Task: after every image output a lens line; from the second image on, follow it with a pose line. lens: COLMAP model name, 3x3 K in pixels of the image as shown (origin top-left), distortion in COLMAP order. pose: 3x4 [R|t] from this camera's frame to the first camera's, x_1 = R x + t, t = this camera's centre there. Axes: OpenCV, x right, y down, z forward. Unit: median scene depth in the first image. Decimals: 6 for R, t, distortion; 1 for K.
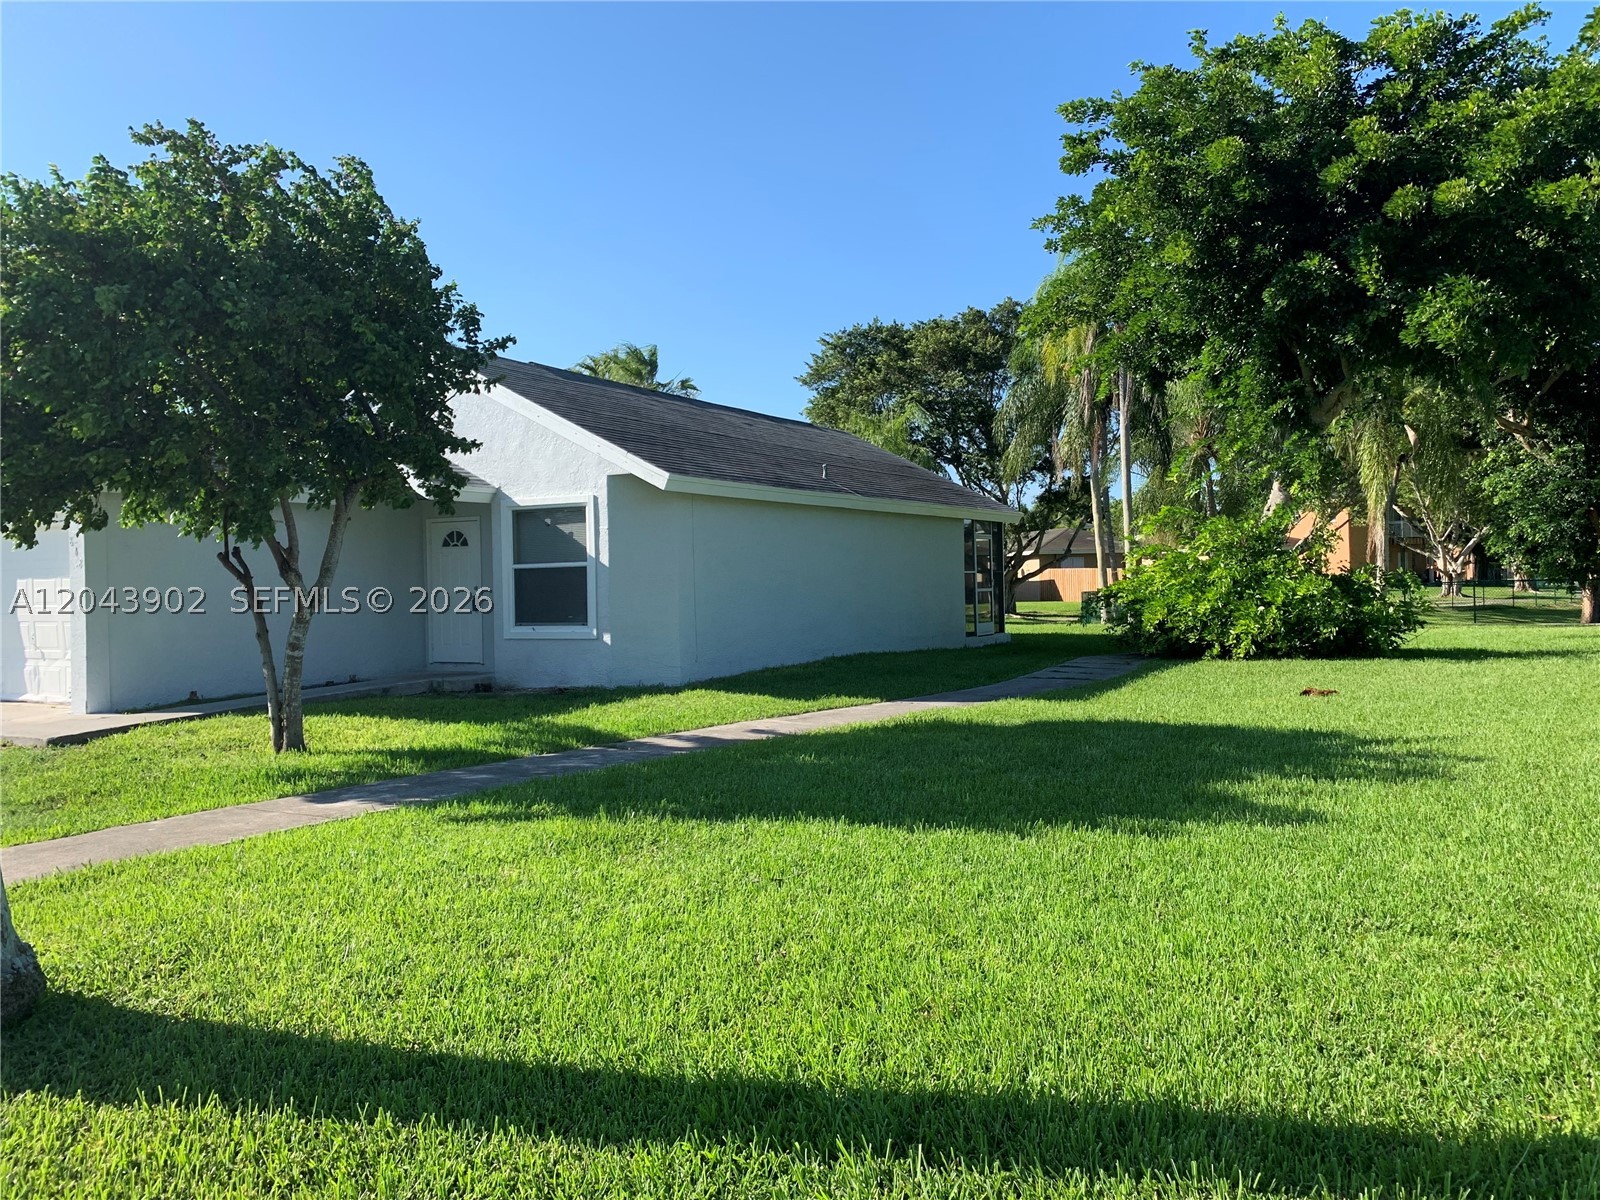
lens RADIAL K [[1199.6, 0, 800.0], [0, 1199.6, 600.0], [0, 0, 1]] dist [-0.003560, -0.003043]
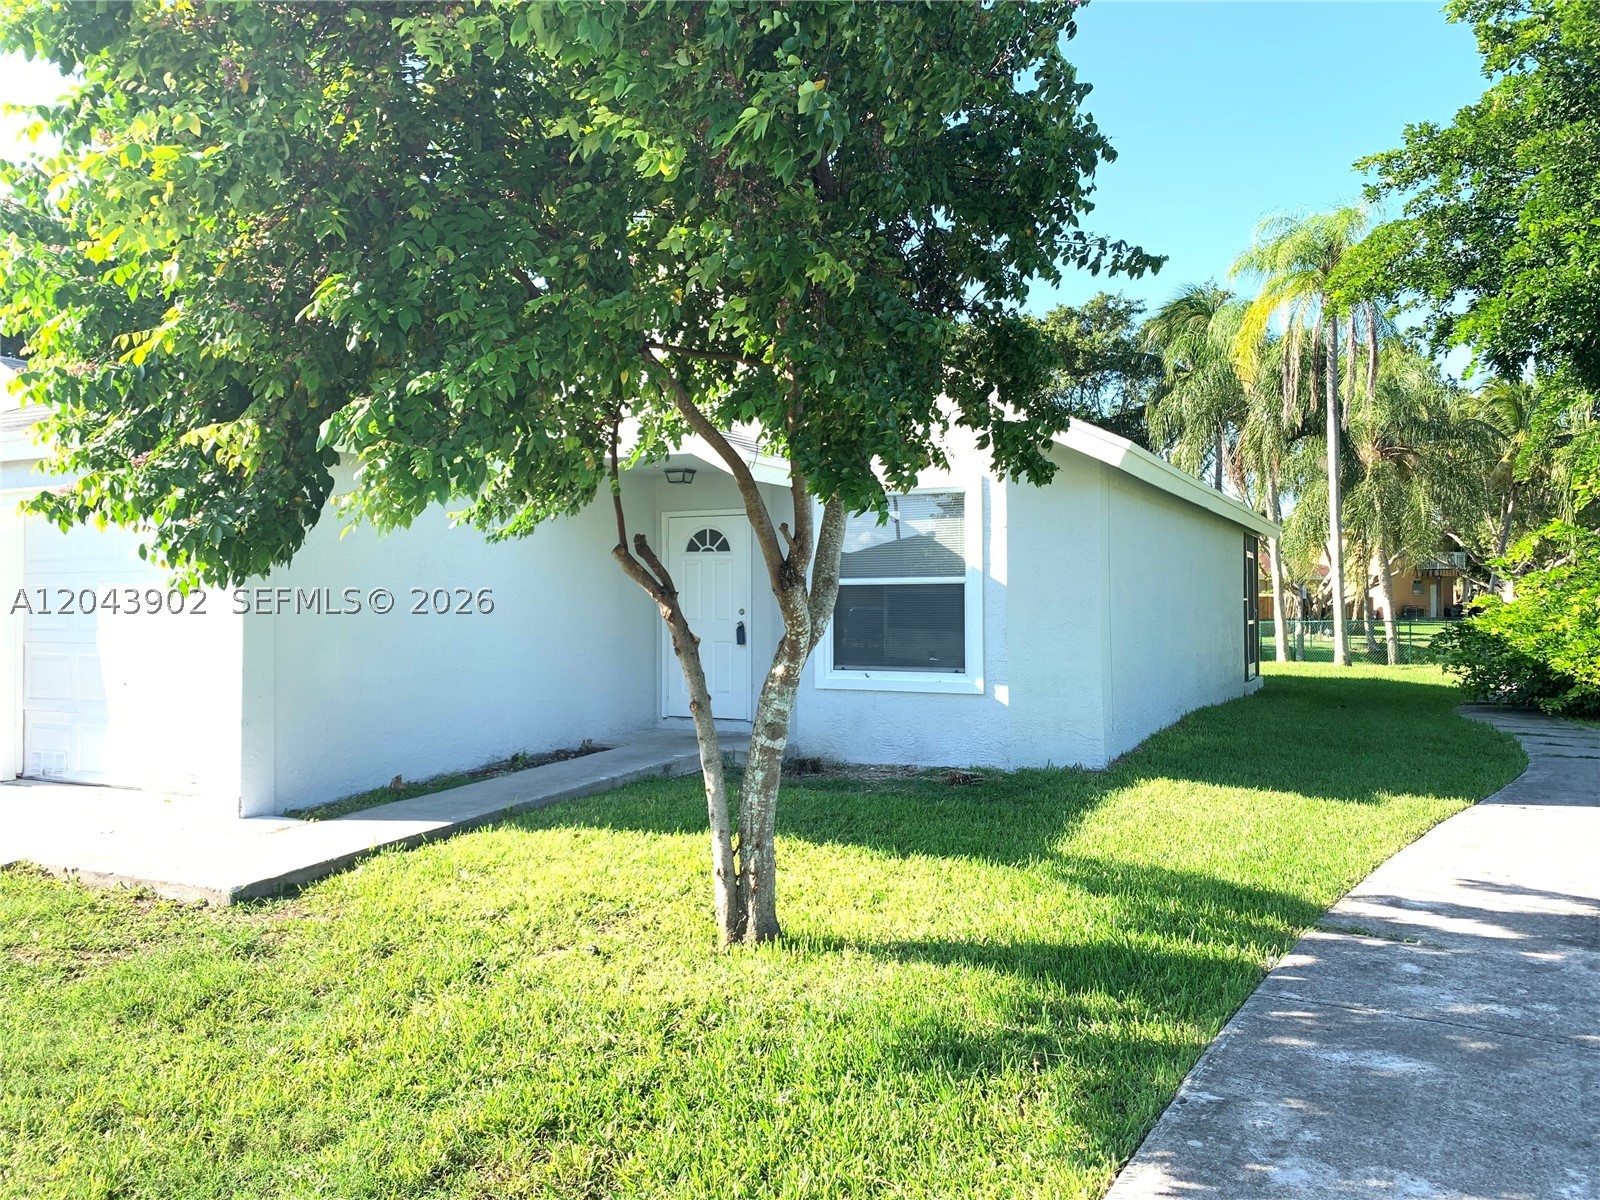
lens RADIAL K [[1223.7, 0, 800.0], [0, 1223.7, 600.0], [0, 0, 1]] dist [0.004642, 0.001390]
pose [[0.998842, 0.017652, 0.044754, -0.300753], [-0.016869, 0.999699, -0.017818, -0.005653], [-0.045055, 0.017042, 0.998839, 0.331355]]
